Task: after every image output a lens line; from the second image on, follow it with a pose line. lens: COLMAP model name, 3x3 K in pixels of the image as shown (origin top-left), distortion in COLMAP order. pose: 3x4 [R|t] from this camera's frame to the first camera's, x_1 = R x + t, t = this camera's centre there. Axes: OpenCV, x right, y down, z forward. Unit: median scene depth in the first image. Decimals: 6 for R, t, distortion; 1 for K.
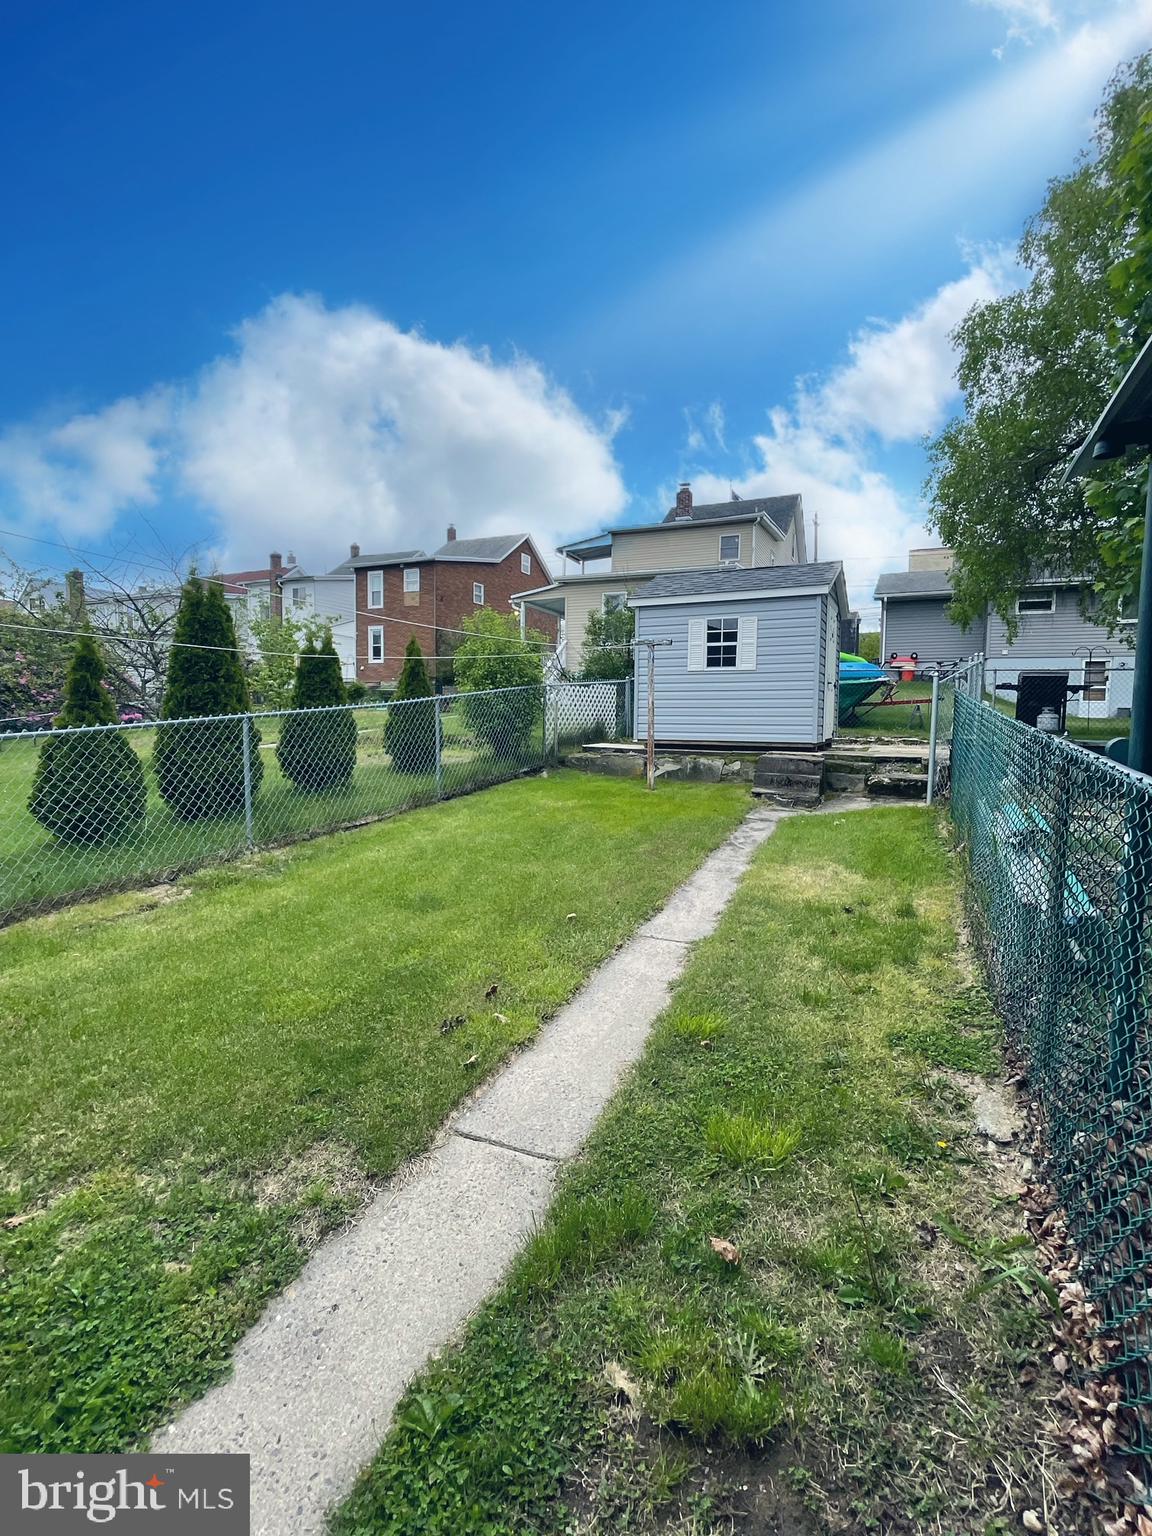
lens RADIAL K [[698.1, 0, 576.0], [0, 698.1, 768.0], [0, 0, 1]] dist [-0.004683, -0.000233]
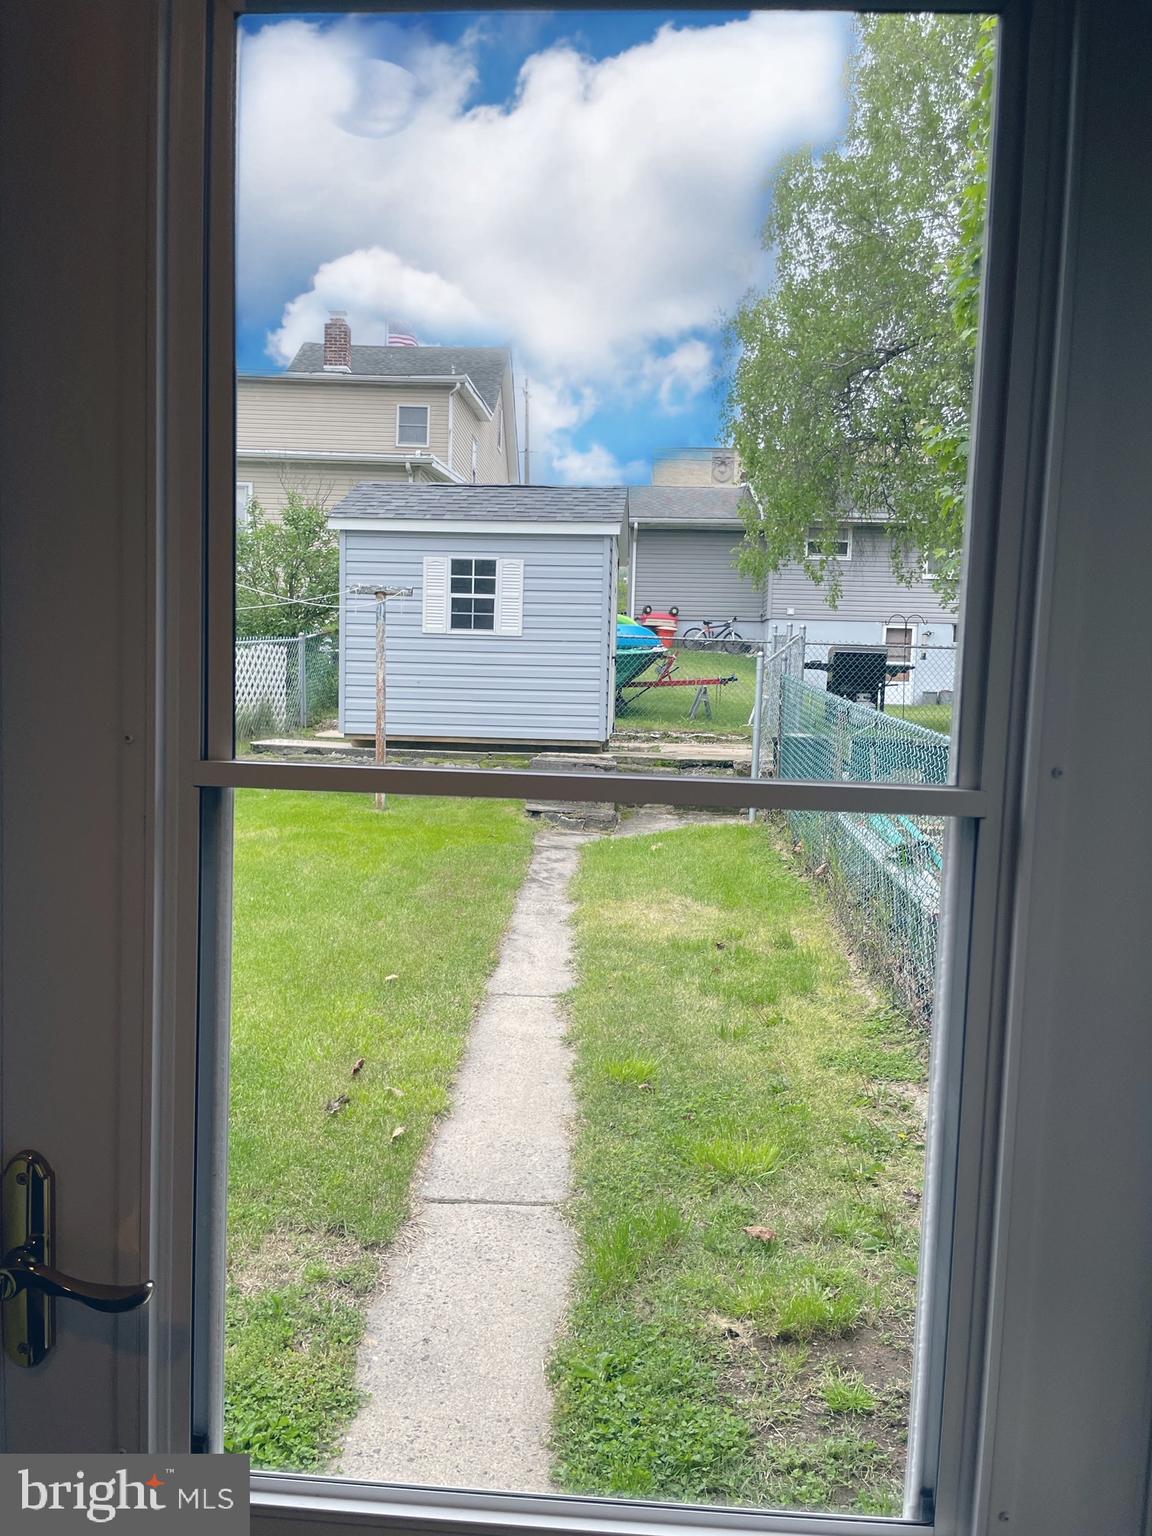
lens RADIAL K [[1183.5, 0, 572.1], [0, 1183.5, 746.9], [0, 0, 1]] dist [0.156262, -0.257540]
pose [[0.926172, 0.000598, 0.377101, -0.278687], [0.009193, 0.999666, -0.024162, -0.000237], [-0.376989, 0.025845, 0.925857, -0.227385]]
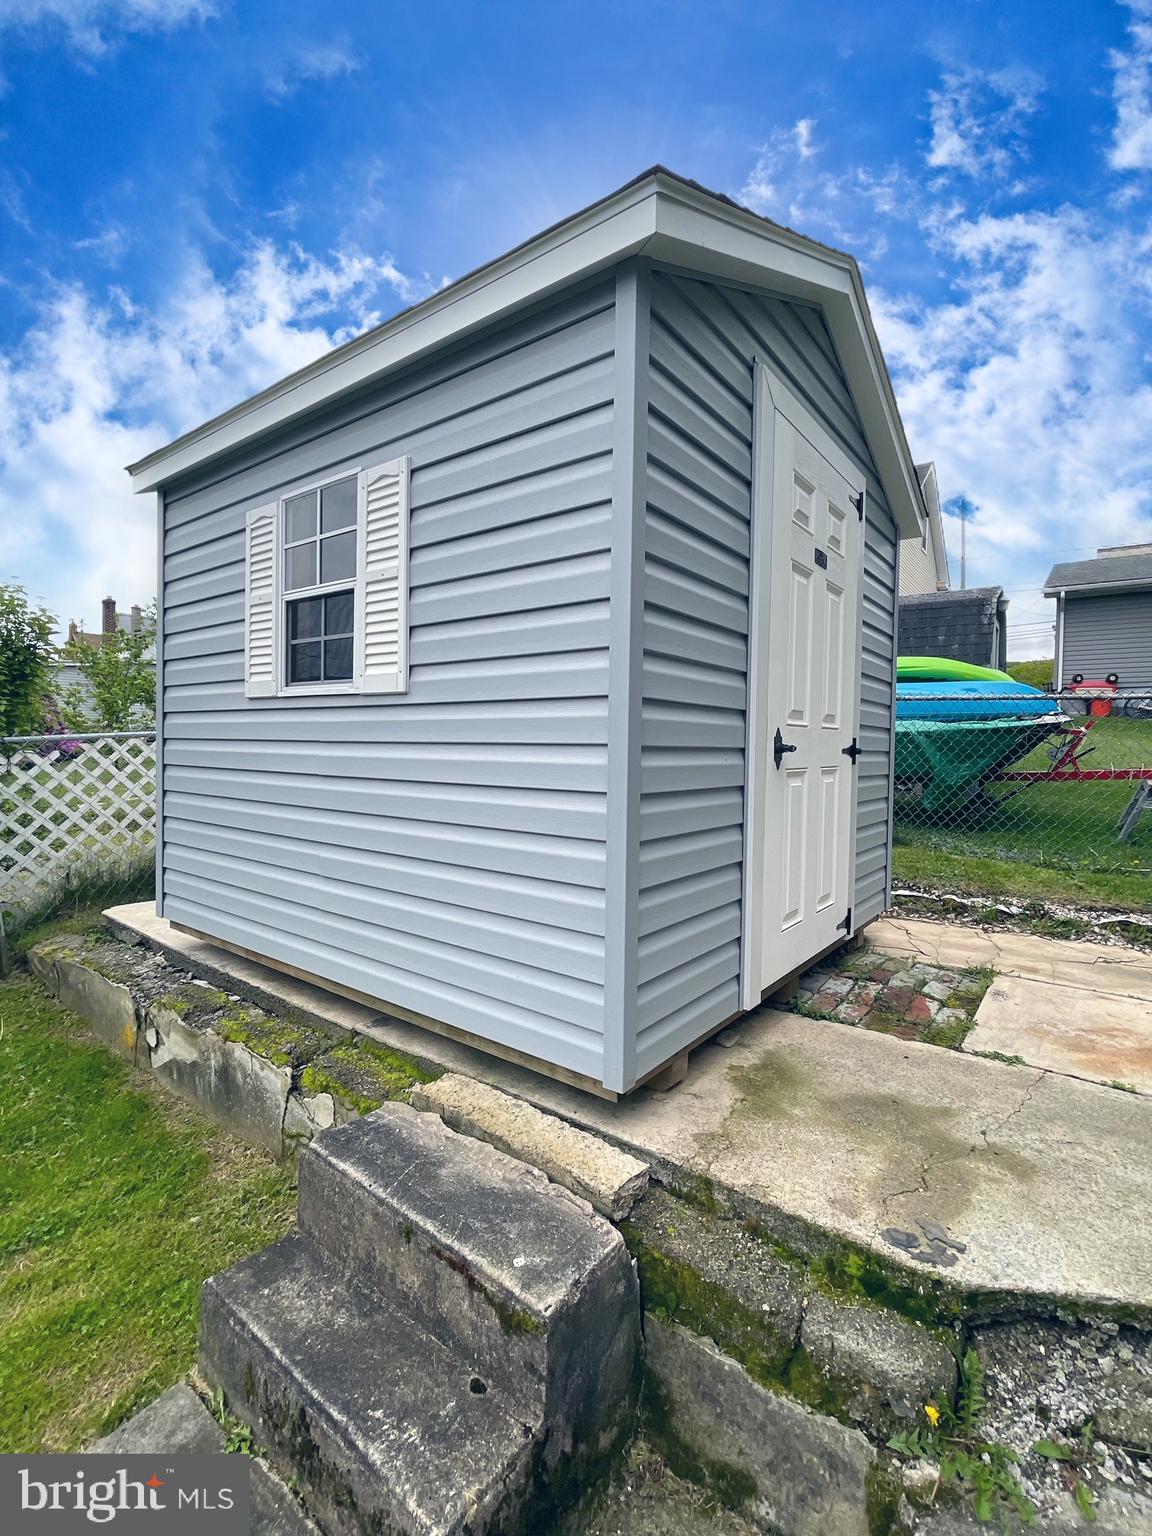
lens RADIAL K [[698.1, 0, 576.0], [0, 698.1, 768.0], [0, 0, 1]] dist [-0.004683, -0.000233]
pose [[0.980723, 0.012321, -0.195017, 0.696607], [-0.021643, 0.998719, -0.045742, -0.209627], [0.194203, 0.049081, 0.979733, 1.551073]]
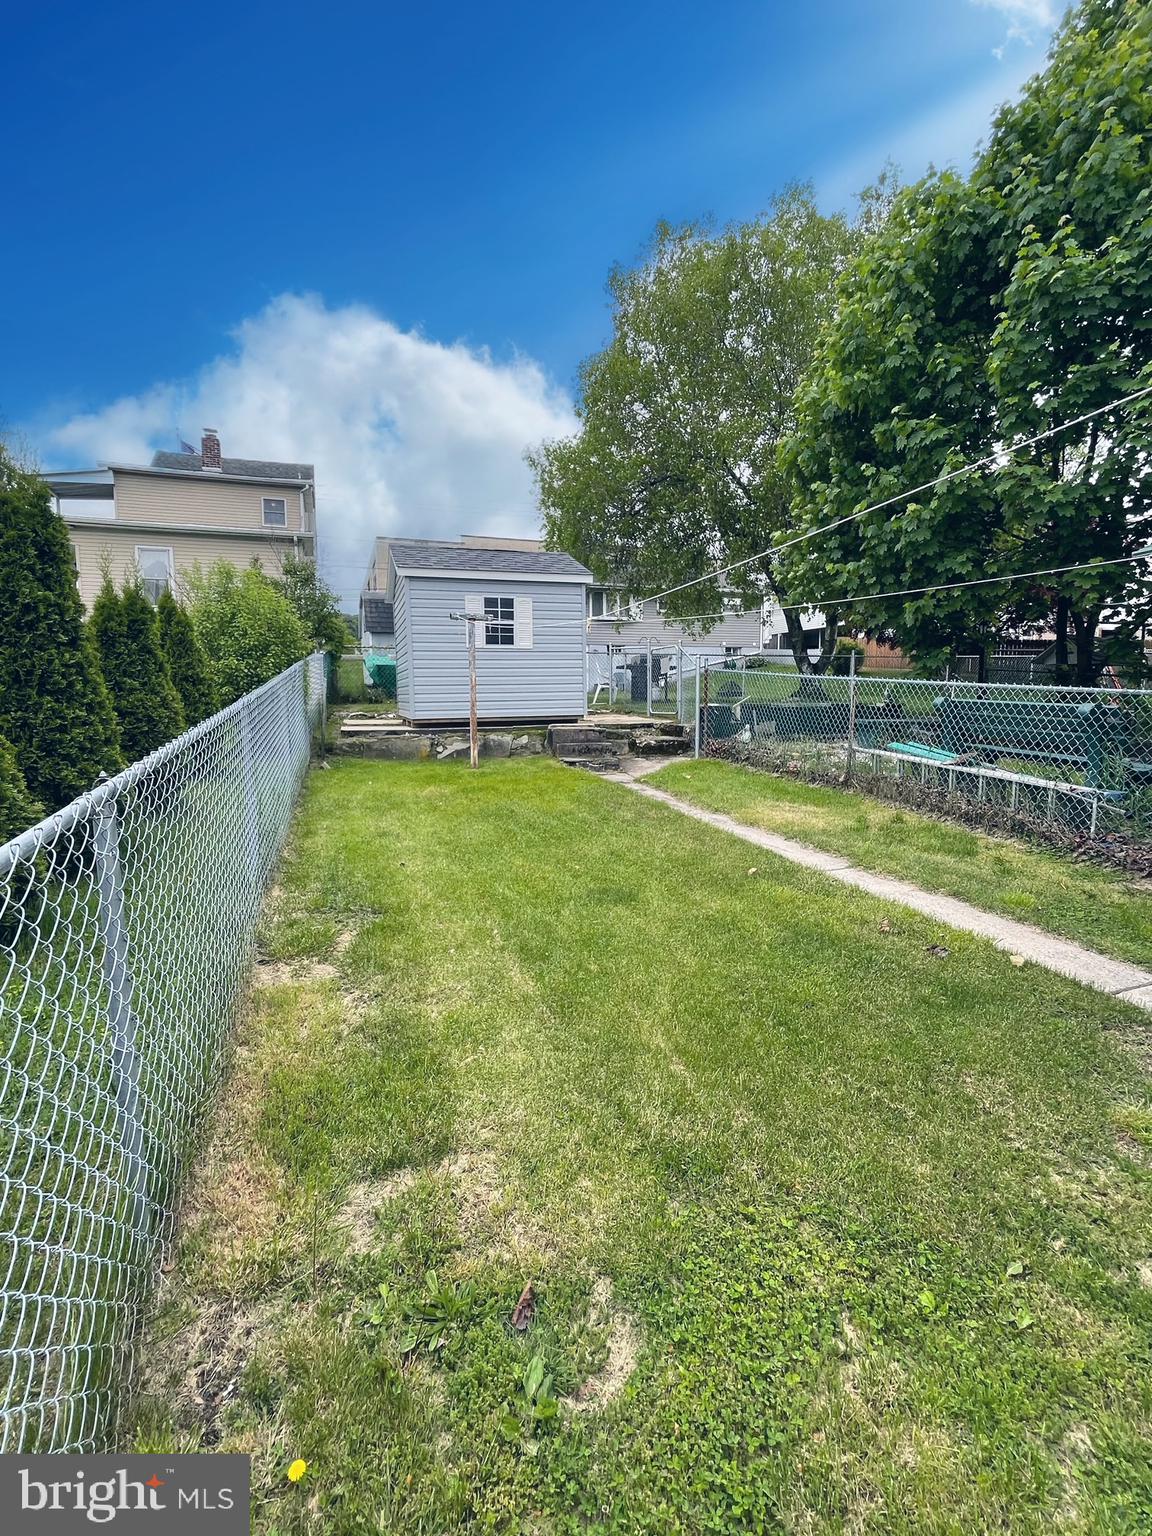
lens RADIAL K [[698.1, 0, 576.0], [0, 698.1, 768.0], [0, 0, 1]] dist [-0.004683, -0.000233]
pose [[0.713574, -0.091305, 0.694605, -0.875160], [0.071692, 0.995783, 0.057245, -0.029702], [-0.696902, 0.008949, 0.717110, 0.369872]]
